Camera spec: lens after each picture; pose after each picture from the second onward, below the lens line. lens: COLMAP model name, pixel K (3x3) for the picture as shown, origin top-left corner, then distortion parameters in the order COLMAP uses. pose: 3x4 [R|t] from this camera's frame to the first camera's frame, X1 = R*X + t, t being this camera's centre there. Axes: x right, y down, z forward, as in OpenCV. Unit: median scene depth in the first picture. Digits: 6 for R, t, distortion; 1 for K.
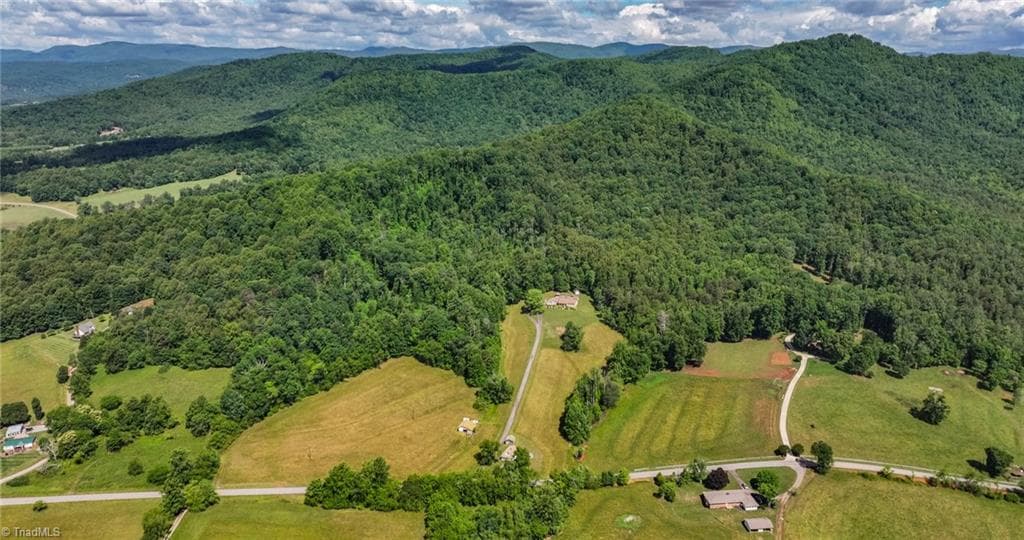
lens RADIAL K [[713.8, 0, 516.2], [0, 713.8, 278.0], [0, 0, 1]] dist [-0.002995, 0.020507]
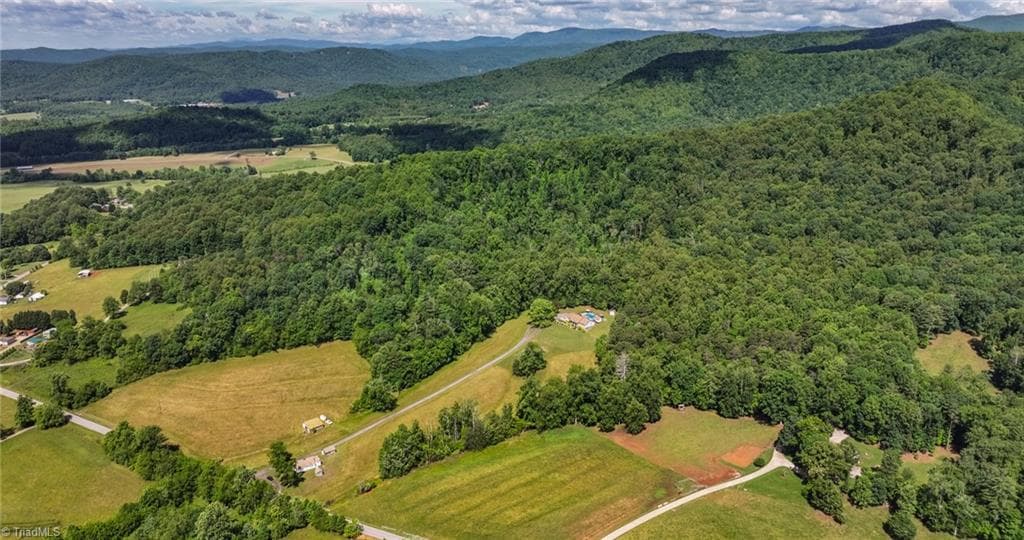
lens RADIAL K [[713.8, 0, 516.2], [0, 713.8, 278.0], [0, 0, 1]] dist [-0.002995, 0.020507]
pose [[0.837633, 0.160951, -0.521982, 0.533624], [-0.148898, 0.986694, 0.065304, -0.073268], [0.525548, 0.023021, 0.850453, 0.286529]]
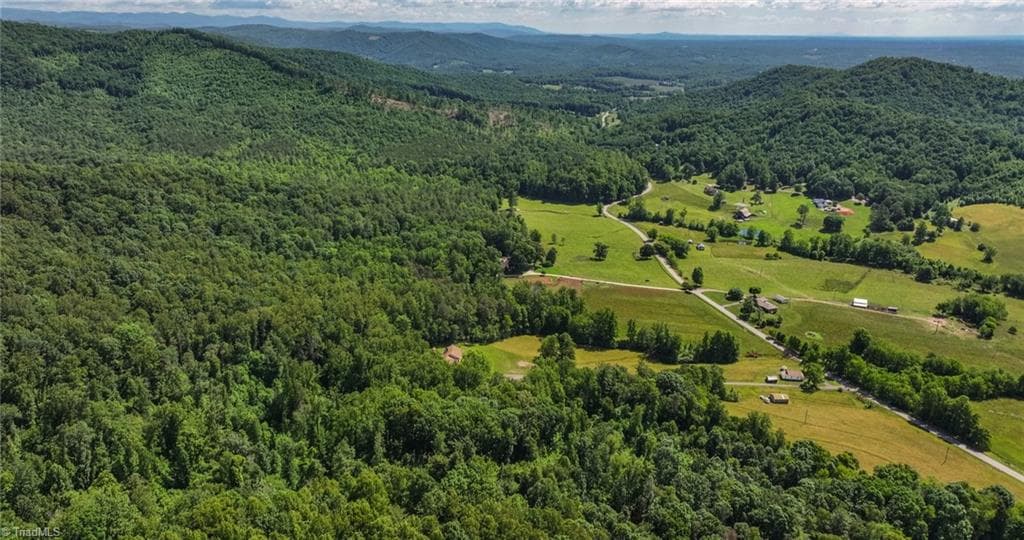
lens RADIAL K [[713.8, 0, 516.2], [0, 713.8, 278.0], [0, 0, 1]] dist [-0.002995, 0.020507]
pose [[-0.259351, -0.315509, 0.912793, -0.719870], [0.268753, 0.884224, 0.381995, -0.363027], [-0.927636, 0.344387, -0.144530, 1.229973]]
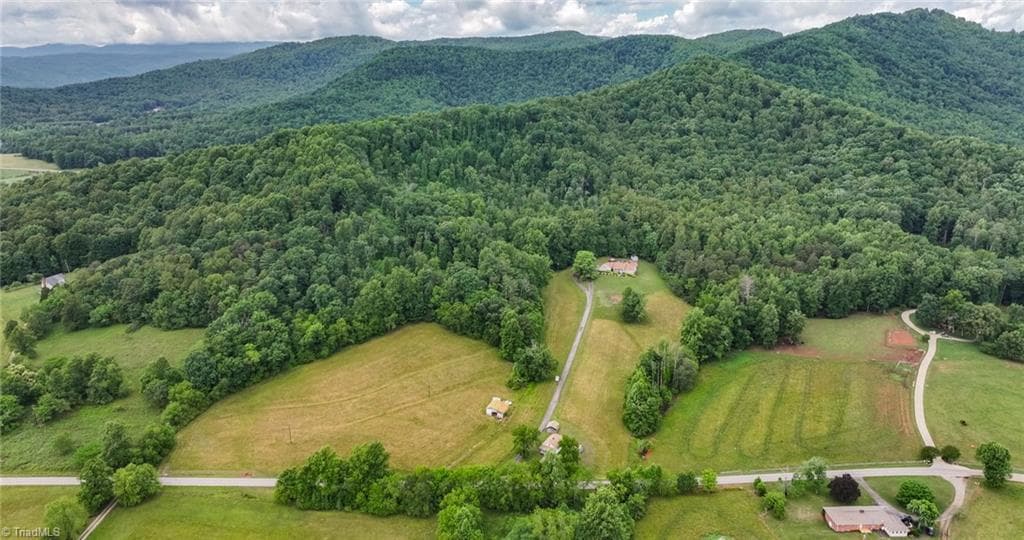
lens RADIAL K [[713.8, 0, 516.2], [0, 713.8, 278.0], [0, 0, 1]] dist [-0.002995, 0.020507]
pose [[0.997909, 0.021818, -0.060835, -0.003556], [-0.021641, 0.999759, 0.003566, 0.054544], [0.060898, -0.002242, 0.998141, 0.196372]]
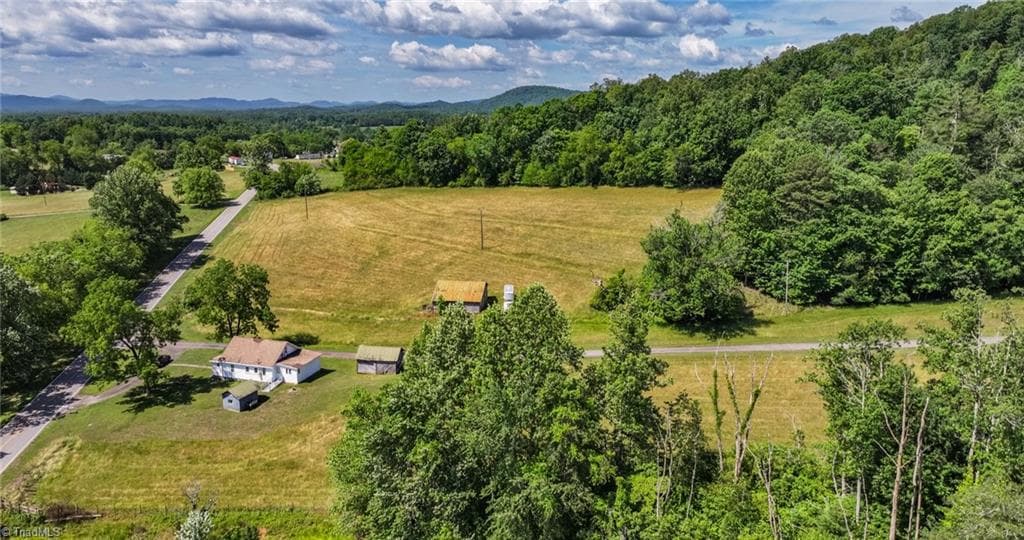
lens RADIAL K [[713.8, 0, 516.2], [0, 713.8, 278.0], [0, 0, 1]] dist [-0.002995, 0.020507]
pose [[0.113407, 0.233146, -0.965806, 0.190830], [-0.279827, 0.940222, 0.194112, 0.117449], [0.953329, 0.248246, 0.171868, 0.834398]]
